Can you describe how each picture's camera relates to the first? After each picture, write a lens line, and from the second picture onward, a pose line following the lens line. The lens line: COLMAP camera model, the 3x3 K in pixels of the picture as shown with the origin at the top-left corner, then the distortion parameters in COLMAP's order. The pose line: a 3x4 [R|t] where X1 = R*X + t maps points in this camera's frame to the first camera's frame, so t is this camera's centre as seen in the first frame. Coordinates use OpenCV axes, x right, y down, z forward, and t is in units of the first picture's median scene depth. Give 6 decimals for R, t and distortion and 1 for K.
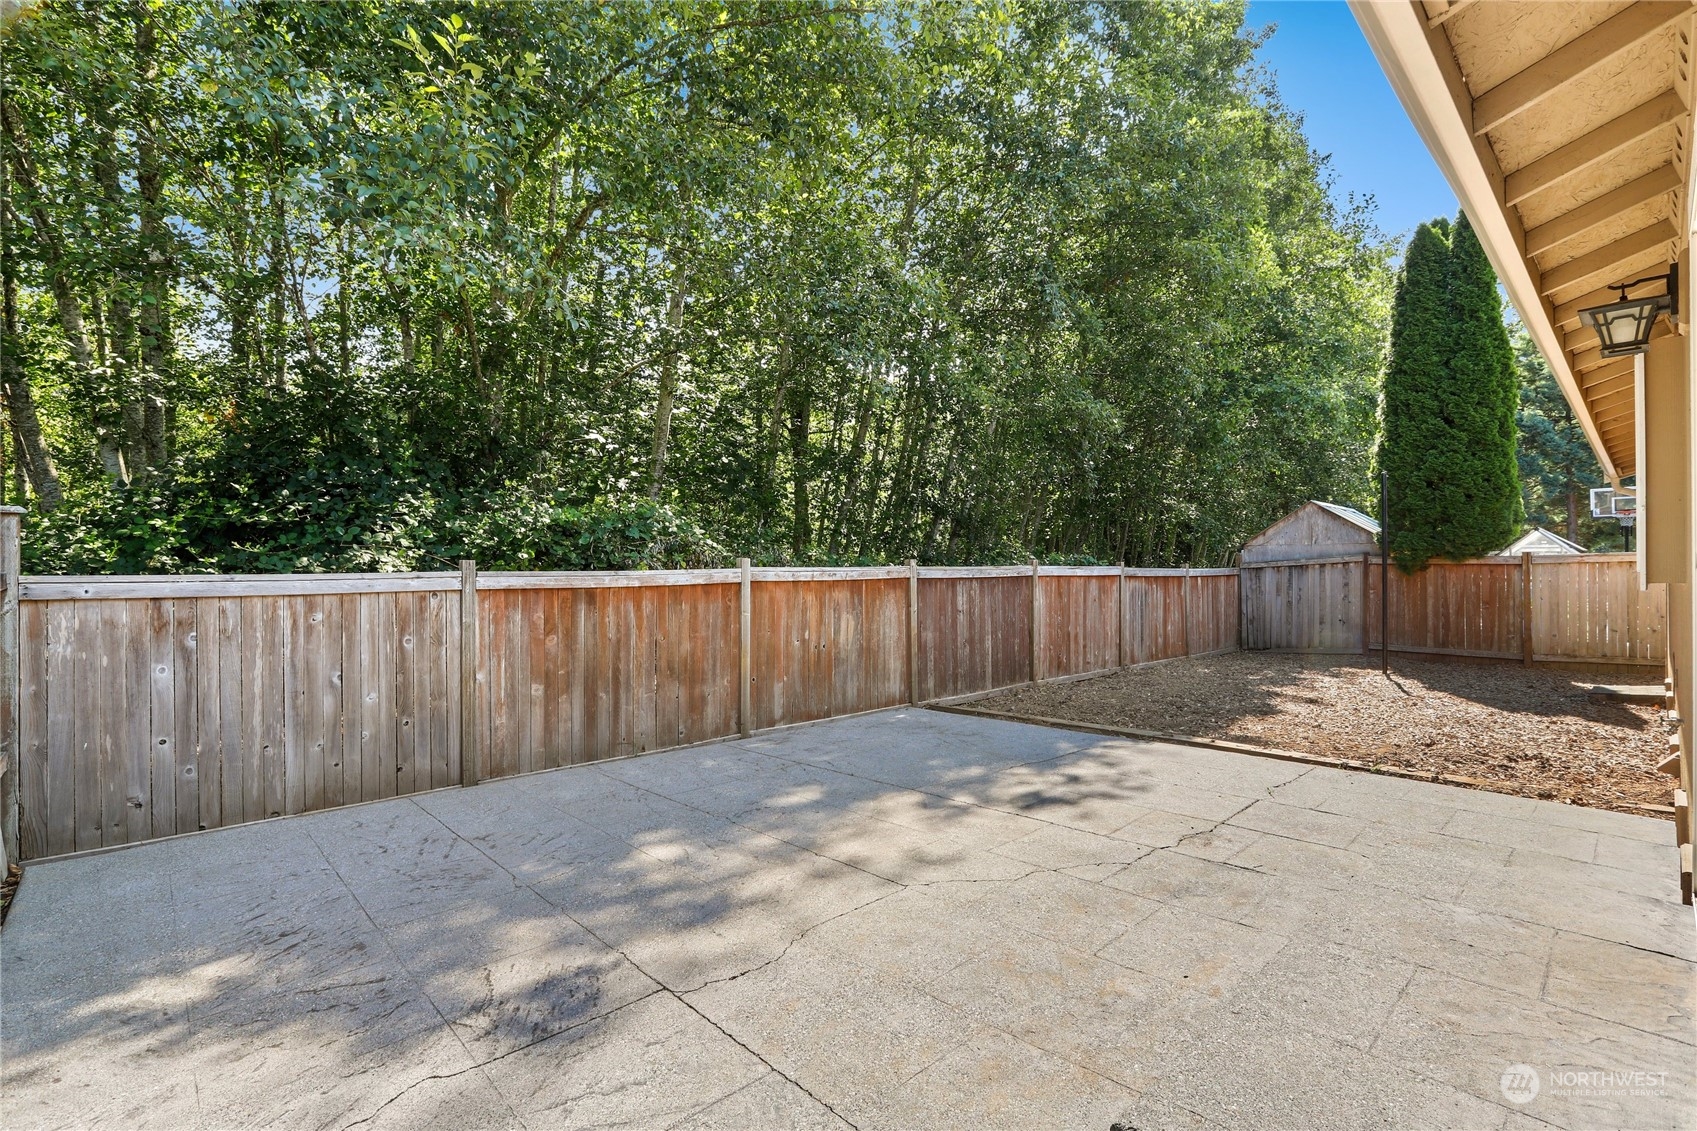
lens RADIAL K [[796.5, 0, 838.9], [0, 796.5, 564.0], [0, 0, 1]] dist [-0.002884, -0.000321]
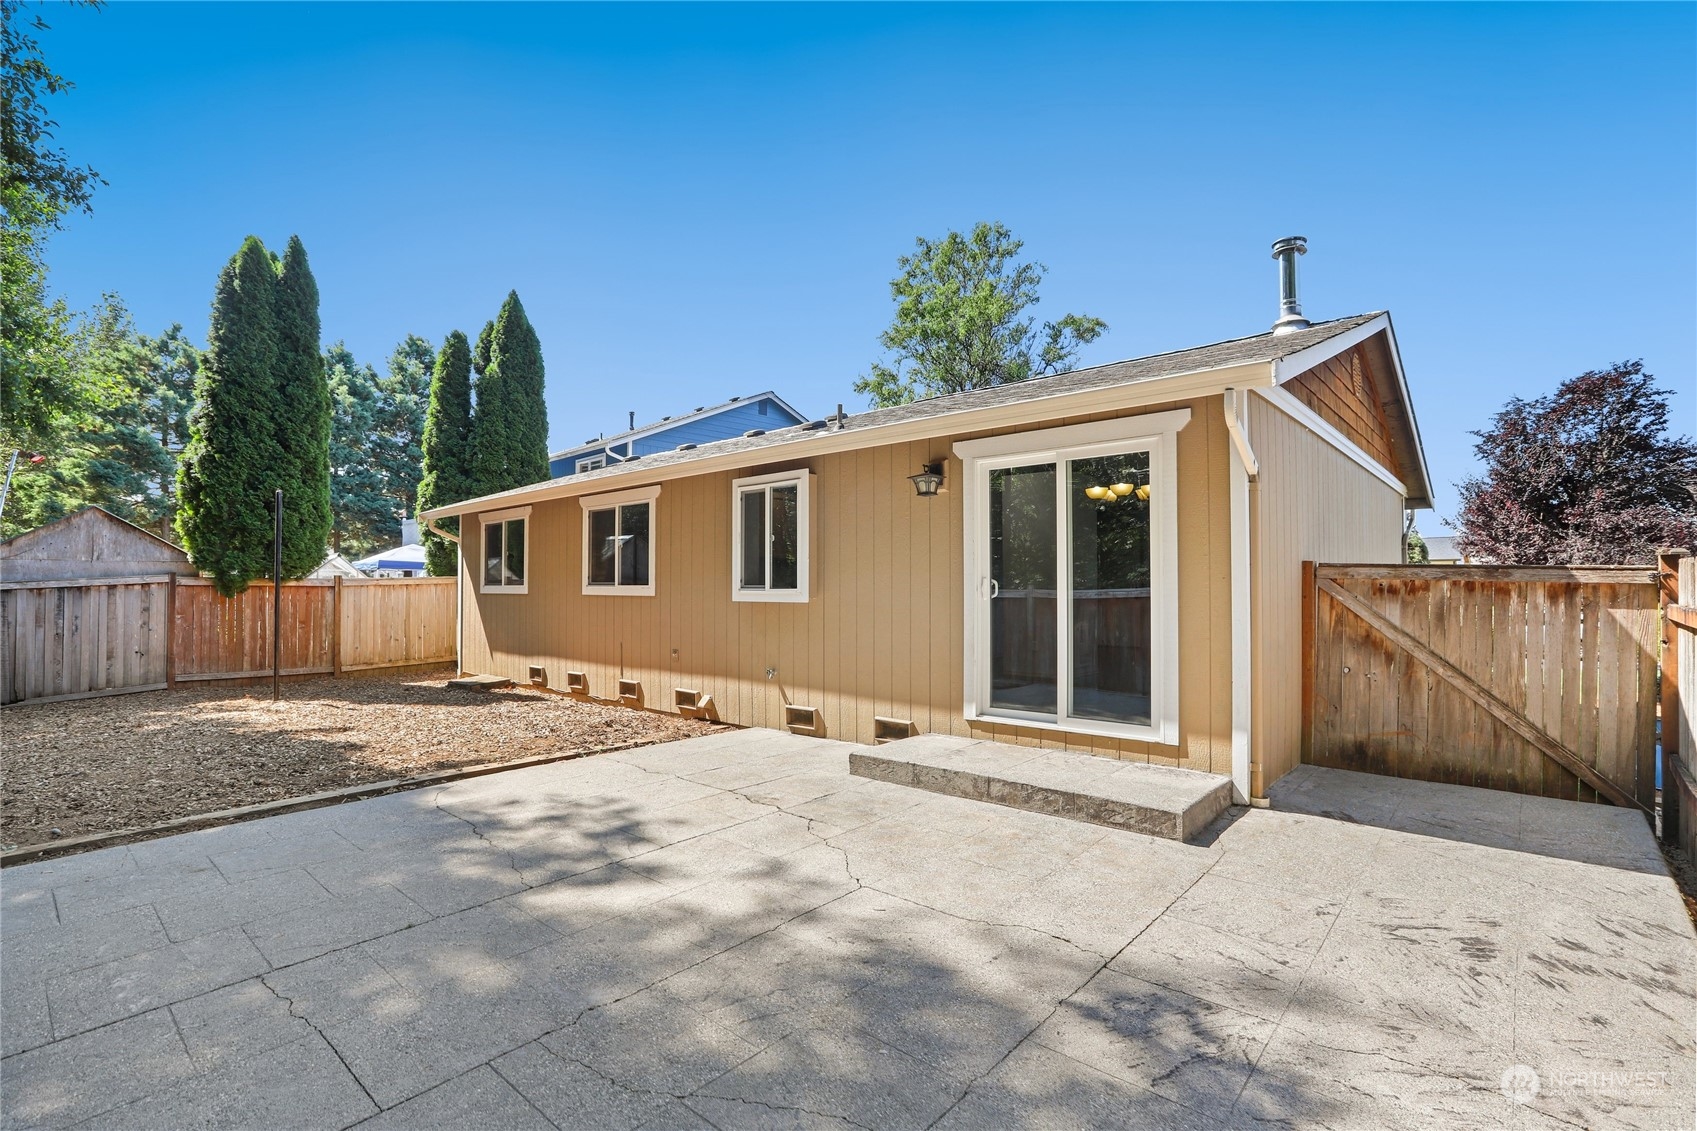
lens RADIAL K [[832.3, 0, 855.3], [0, 832.3, 552.7], [0, 0, 1]] dist [-0.000257, 0.000104]
pose [[-0.051157, 0.040333, 0.997876, -0.335721], [-0.003904, 0.999168, -0.040585, -0.002146], [-0.998683, -0.005972, -0.050957, 0.328588]]
